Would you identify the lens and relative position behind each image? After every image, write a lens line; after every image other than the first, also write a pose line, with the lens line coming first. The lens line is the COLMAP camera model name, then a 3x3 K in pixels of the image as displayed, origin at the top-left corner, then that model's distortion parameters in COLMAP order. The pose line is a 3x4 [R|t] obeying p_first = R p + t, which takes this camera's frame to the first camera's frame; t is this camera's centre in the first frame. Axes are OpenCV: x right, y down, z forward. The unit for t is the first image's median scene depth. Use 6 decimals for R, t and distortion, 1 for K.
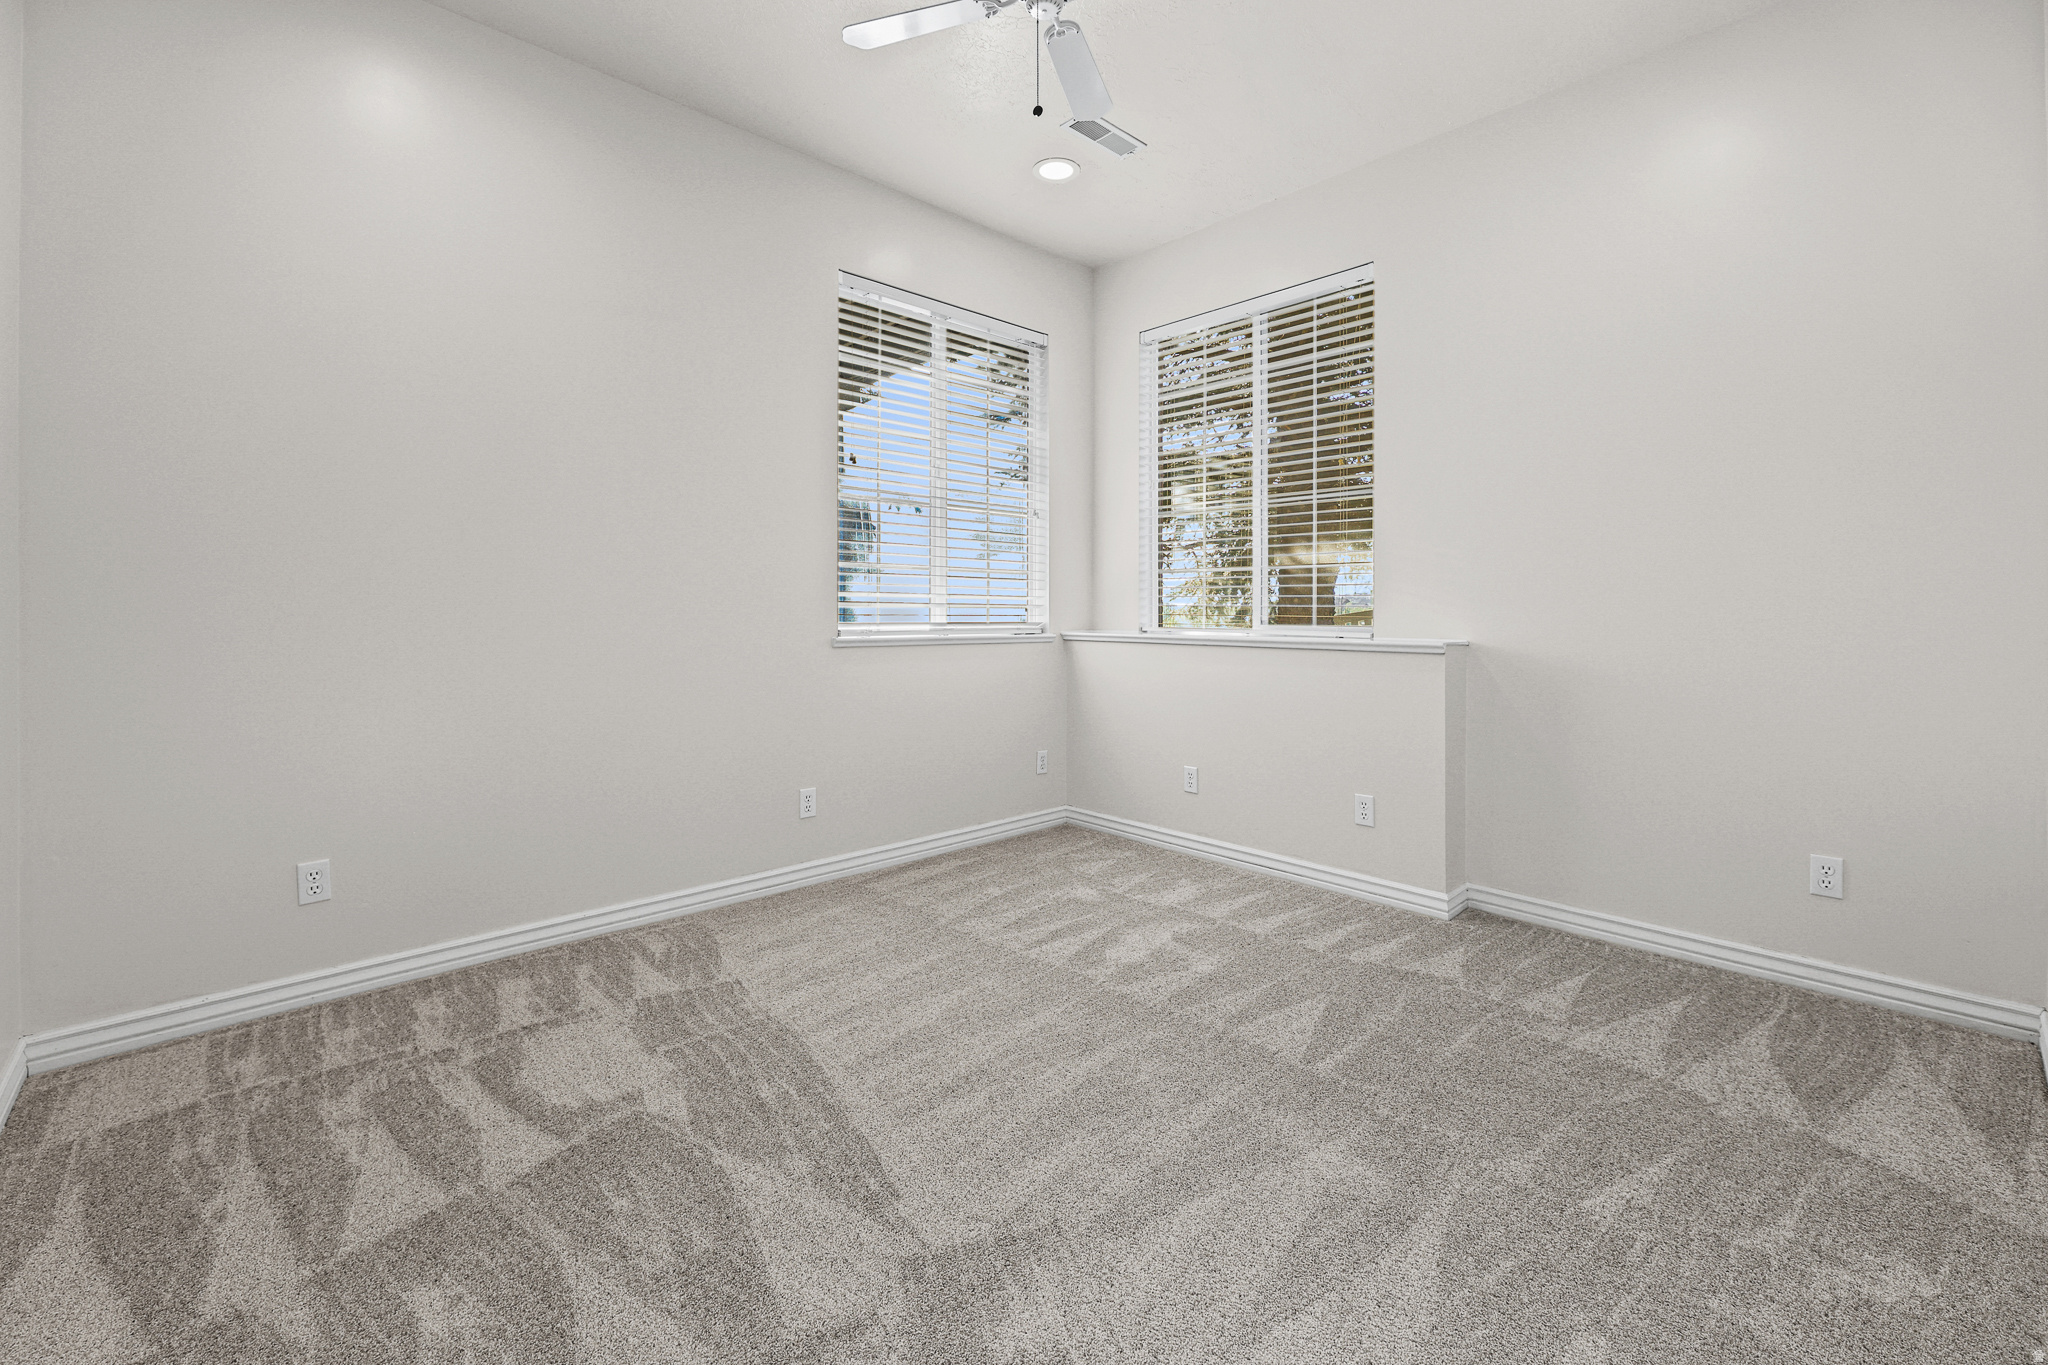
lens RADIAL K [[845.6, 0, 1021.3], [0, 845.6, 631.9], [0, 0, 1]] dist [0.000544, 0.000052]
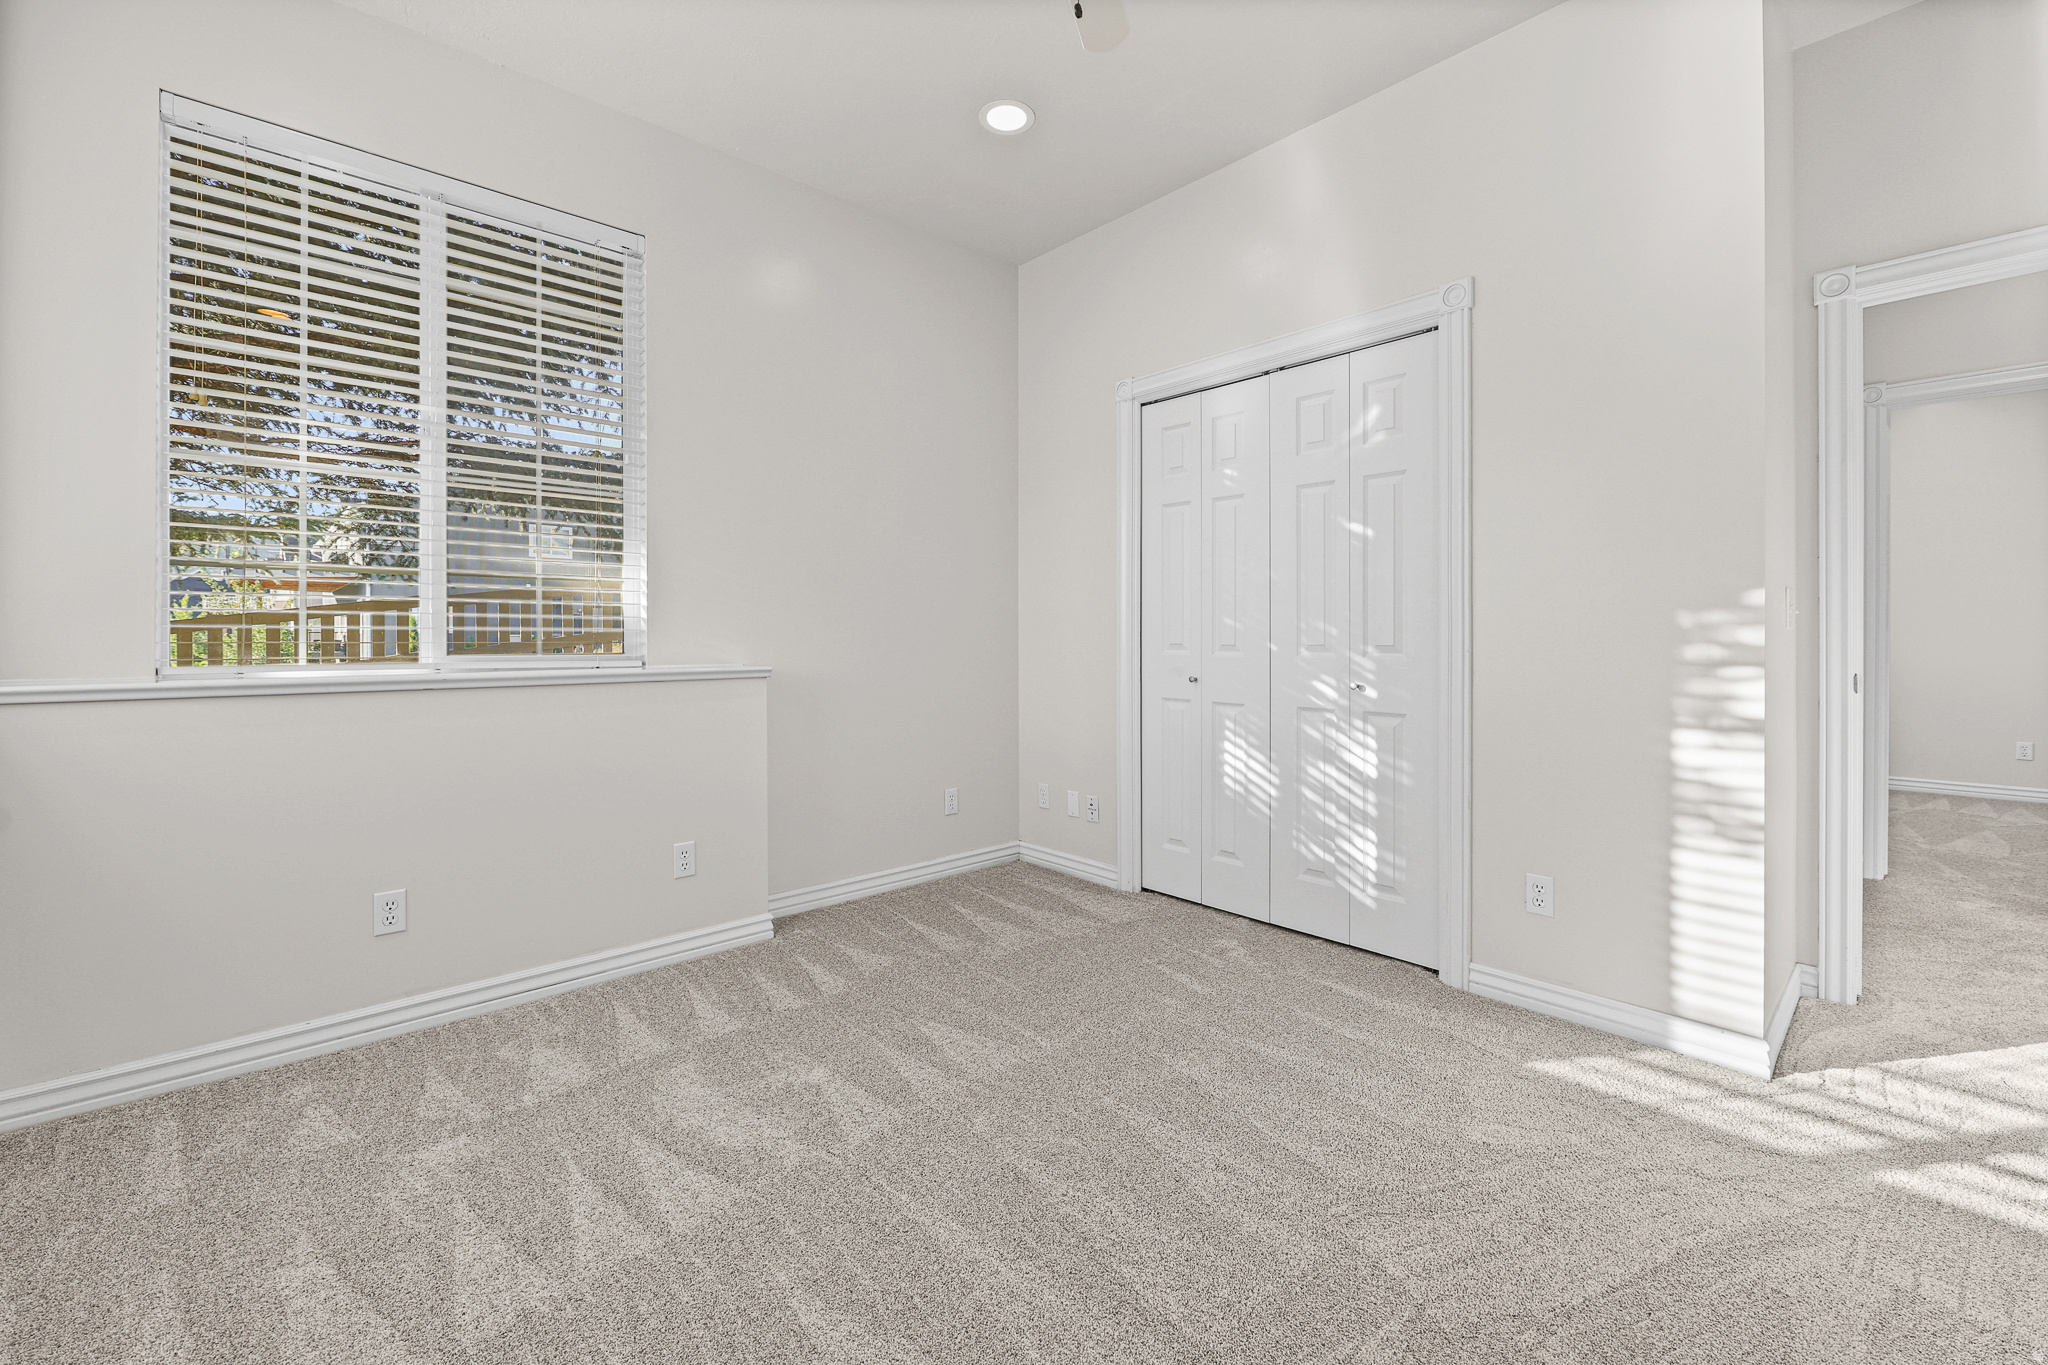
lens RADIAL K [[845.6, 0, 1021.3], [0, 845.6, 631.9], [0, 0, 1]] dist [0.000544, 0.000052]
pose [[0.011018, -0.000162, 0.999939, -0.542901], [0.022151, 0.999755, -0.000082, -0.023765], [-0.999694, 0.022151, 0.011019, 0.711829]]
